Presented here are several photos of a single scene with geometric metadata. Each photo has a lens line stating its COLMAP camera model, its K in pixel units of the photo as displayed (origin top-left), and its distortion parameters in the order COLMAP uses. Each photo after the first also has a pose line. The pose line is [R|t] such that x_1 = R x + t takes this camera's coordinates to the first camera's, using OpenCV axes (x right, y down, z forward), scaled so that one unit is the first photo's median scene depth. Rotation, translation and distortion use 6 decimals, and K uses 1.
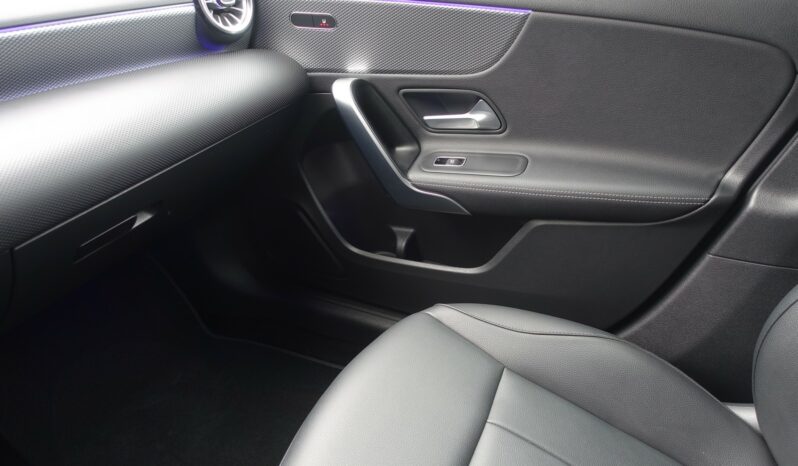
lens RADIAL K [[549.1, 0, 399.0], [0, 549.1, 233.0], [0, 0, 1]] dist [-0.002675, -0.004111]
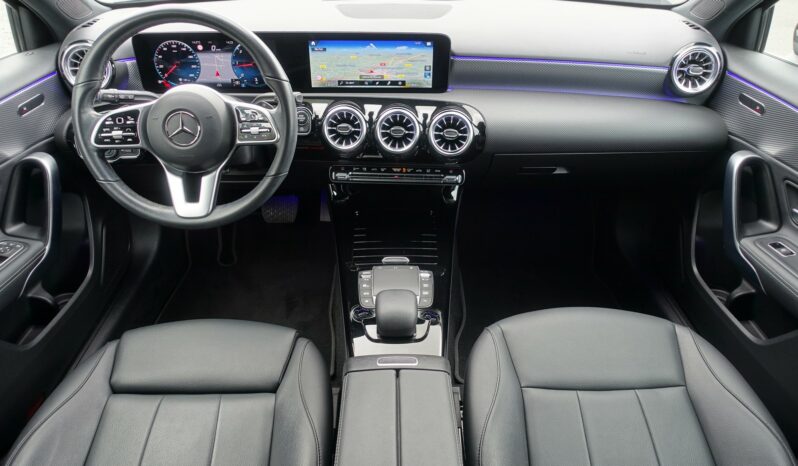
lens RADIAL K [[549.1, 0, 399.0], [0, 549.1, 233.0], [0, 0, 1]] dist [-0.002675, -0.004111]
pose [[0.482866, 0.535690, -0.692731, 0.501735], [-0.481592, 0.823141, 0.300844, -0.116459], [0.731375, 0.188346, 0.655452, -0.416188]]
